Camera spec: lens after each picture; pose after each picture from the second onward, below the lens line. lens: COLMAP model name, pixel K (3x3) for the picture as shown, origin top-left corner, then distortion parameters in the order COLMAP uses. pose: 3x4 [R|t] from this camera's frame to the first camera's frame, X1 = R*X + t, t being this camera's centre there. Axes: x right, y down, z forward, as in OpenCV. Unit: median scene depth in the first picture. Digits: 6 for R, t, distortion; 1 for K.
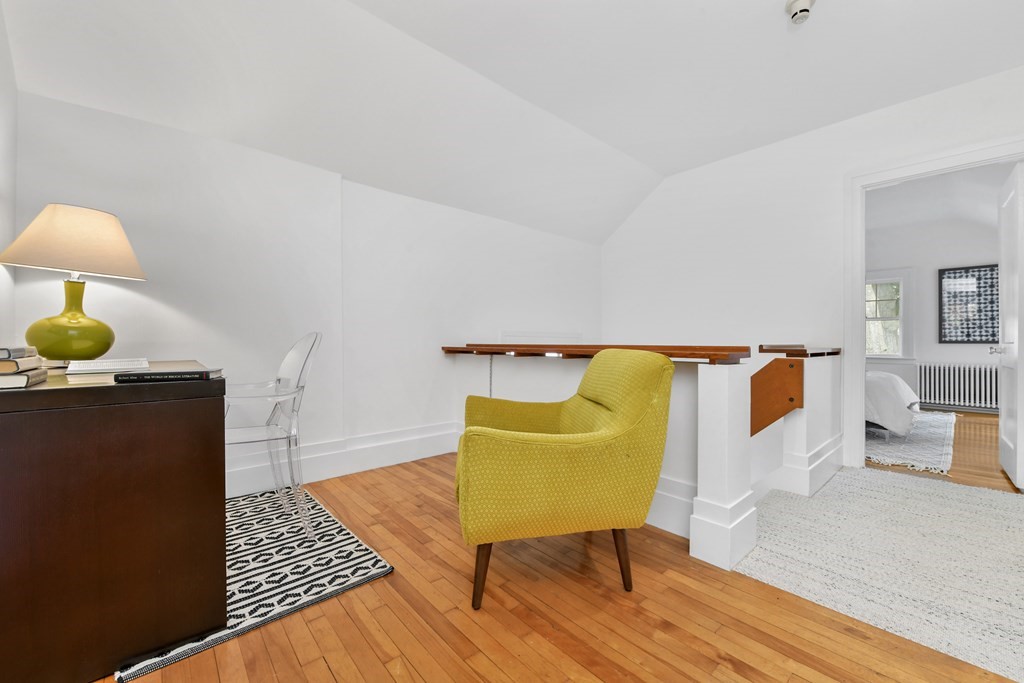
lens RADIAL K [[417.5, 0, 513.1], [0, 417.5, 337.2], [0, 0, 1]] dist [-0.001582, -0.000025]
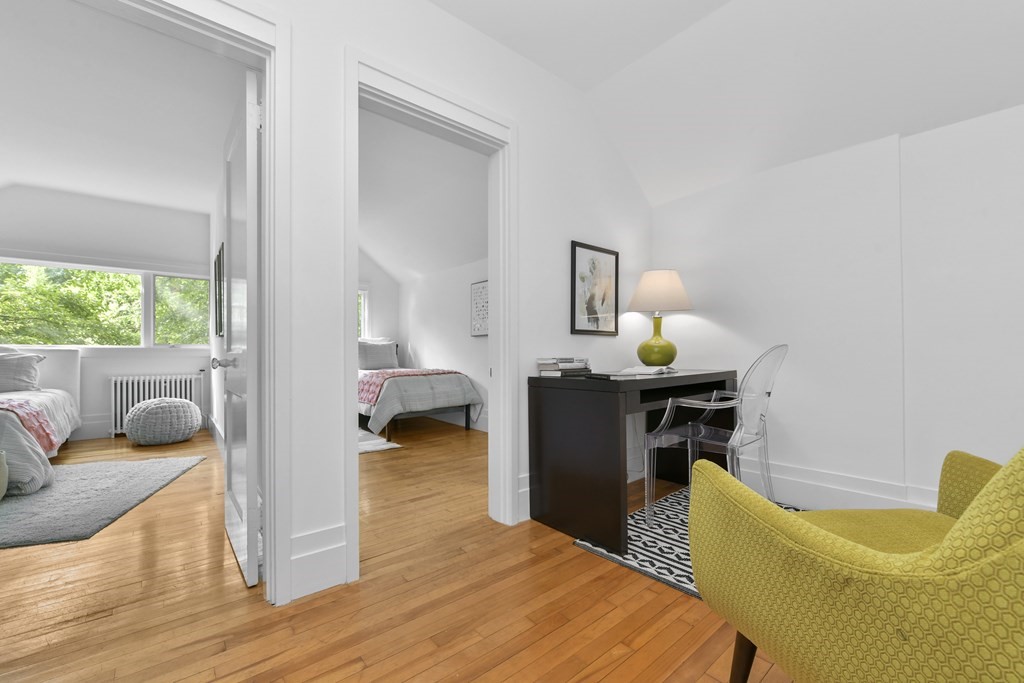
lens RADIAL K [[417.5, 0, 521.7], [0, 417.5, 357.1], [0, 0, 1]] dist [-0.001582, -0.000025]
pose [[-0.015570, 0.006137, -0.999860, 0.698259], [0.009749, 0.999935, 0.005986, 0.005837], [0.999831, -0.009654, -0.015629, 0.651350]]
